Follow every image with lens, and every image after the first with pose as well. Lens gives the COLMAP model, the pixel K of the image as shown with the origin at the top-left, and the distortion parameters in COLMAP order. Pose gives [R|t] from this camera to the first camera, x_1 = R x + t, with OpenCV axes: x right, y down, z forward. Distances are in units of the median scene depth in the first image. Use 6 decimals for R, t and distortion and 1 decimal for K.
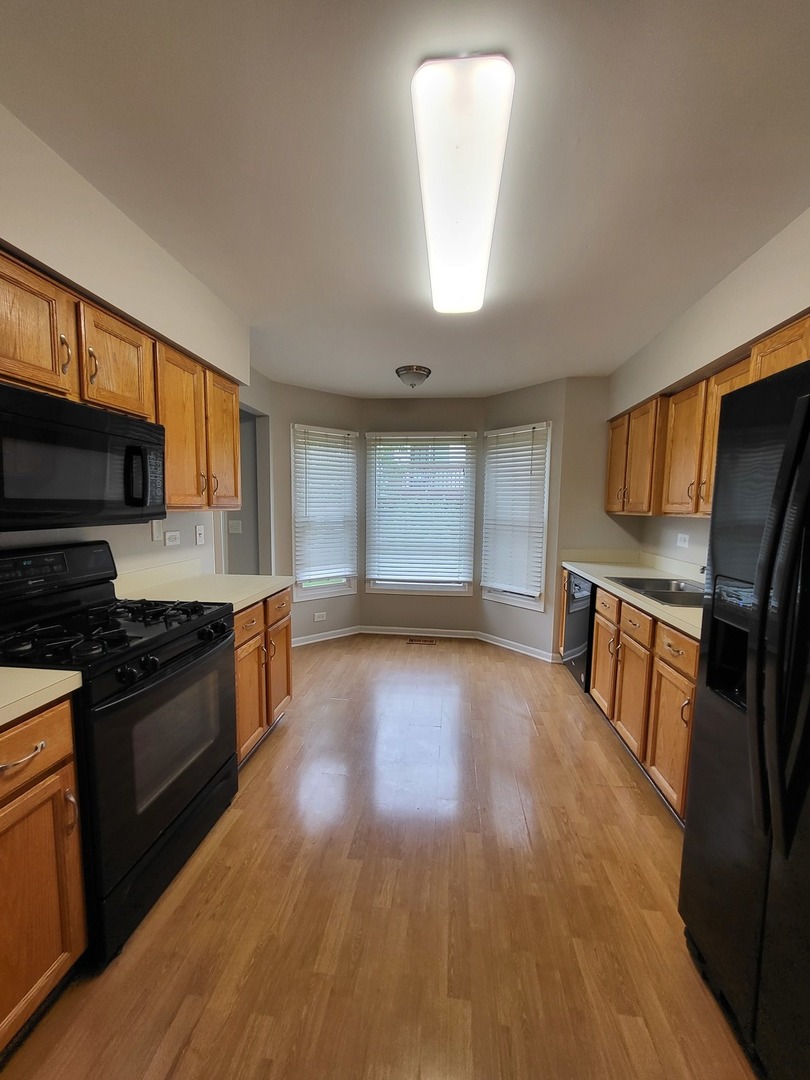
lens RADIAL K [[427.6, 0, 402.0], [0, 427.6, 539.4], [0, 0, 1]] dist [0.002403, 0.000441]
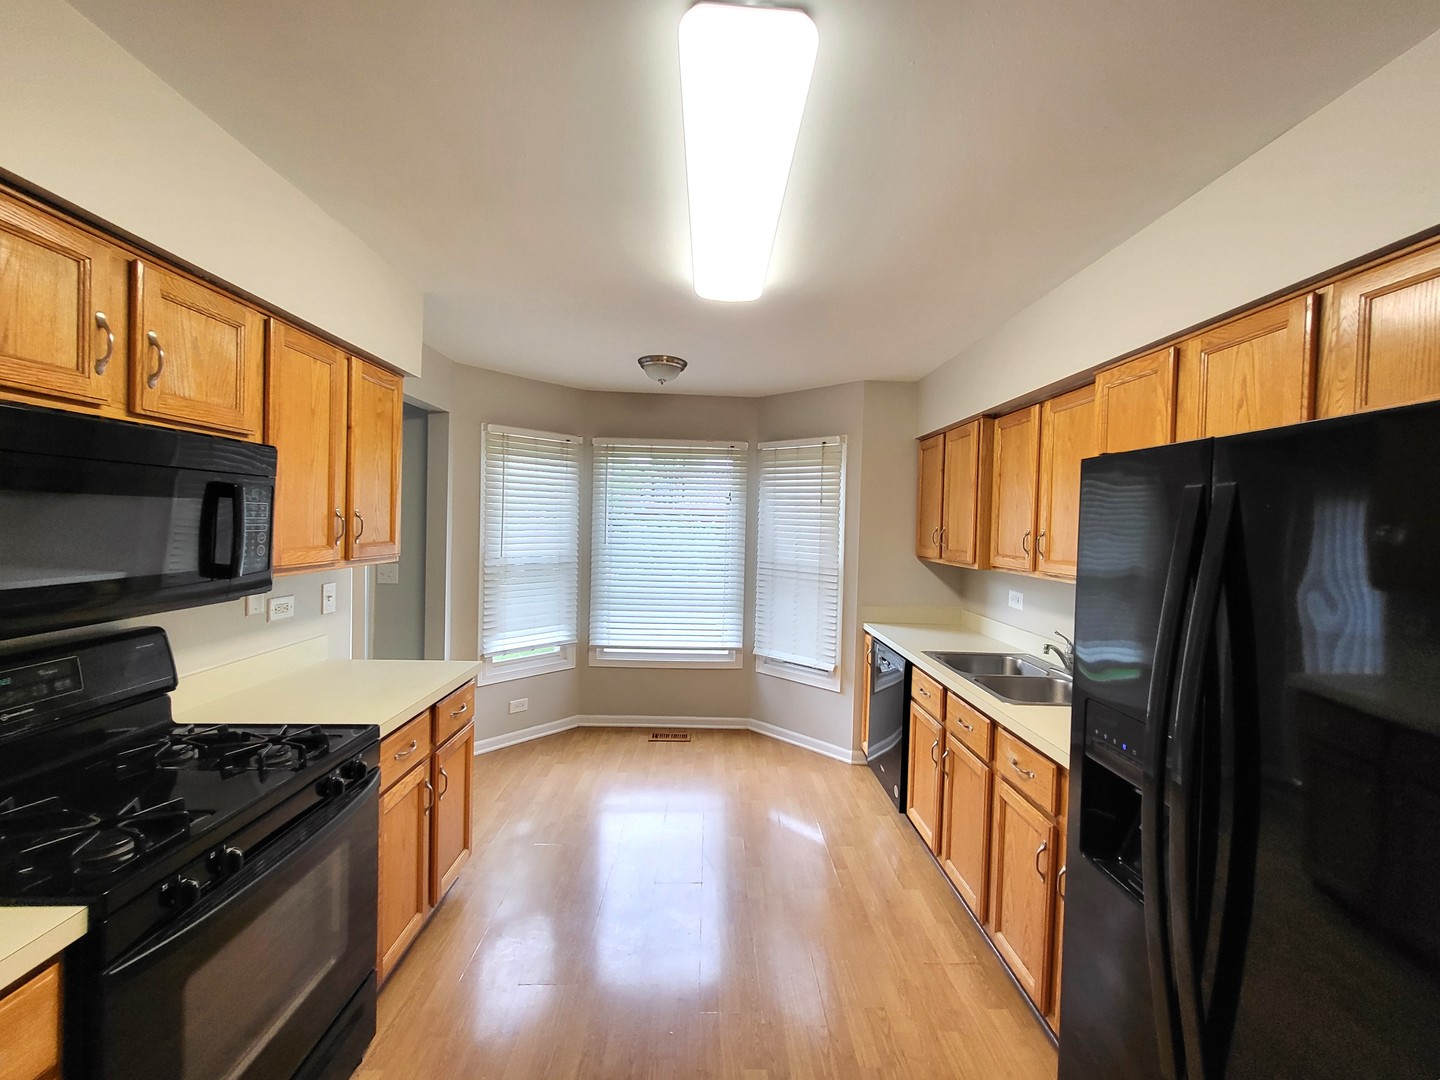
lens RADIAL K [[570.1, 0, 715.2], [0, 570.1, 483.8], [0, 0, 1]] dist [0.002403, 0.000441]
pose [[0.988631, 0.009546, 0.150056, -0.032505], [0.001685, 0.997216, -0.074547, -0.133630], [-0.150349, 0.073952, 0.985863, 0.060063]]
